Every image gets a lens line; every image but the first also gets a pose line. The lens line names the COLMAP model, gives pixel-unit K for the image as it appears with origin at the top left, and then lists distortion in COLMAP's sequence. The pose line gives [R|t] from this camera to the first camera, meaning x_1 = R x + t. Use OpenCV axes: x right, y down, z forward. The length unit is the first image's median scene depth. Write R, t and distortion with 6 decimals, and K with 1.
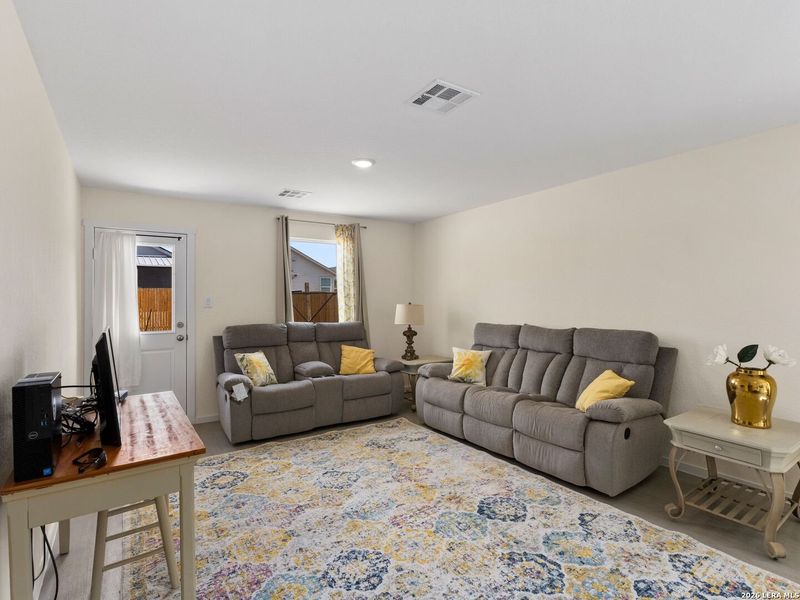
lens RADIAL K [[414.6, 0, 400.0], [0, 414.6, 300.0], [0, 0, 1]] dist [-0.002128, -0.000489]
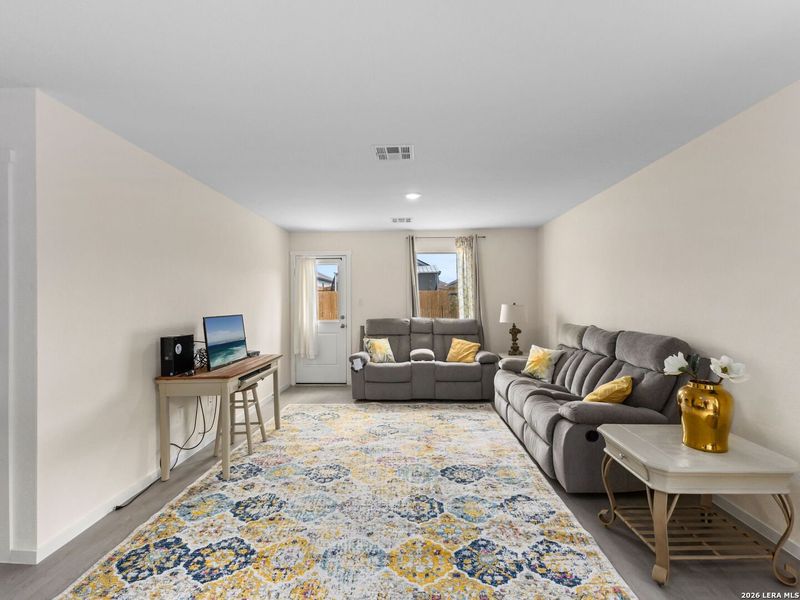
lens RADIAL K [[390.8, 0, 400.0], [0, 390.8, 300.0], [0, 0, 1]] dist [0.002851, 0.000804]
pose [[0.817051, 0.002238, -0.576562, 0.469229], [-0.001793, 0.999997, 0.001341, -0.003352], [0.576563, -0.000061, 0.817053, -0.024538]]
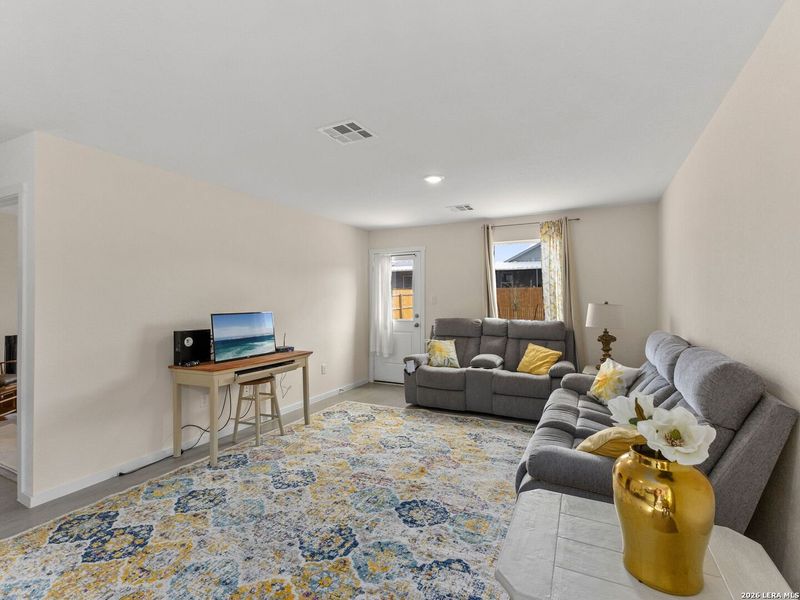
lens RADIAL K [[390.8, 0, 400.0], [0, 390.8, 300.0], [0, 0, 1]] dist [0.002851, 0.000804]
pose [[0.496167, 0.008895, -0.868182, 0.634373], [-0.001381, 0.999954, 0.009456, -0.005951], [0.868226, -0.003493, 0.496157, 0.306787]]
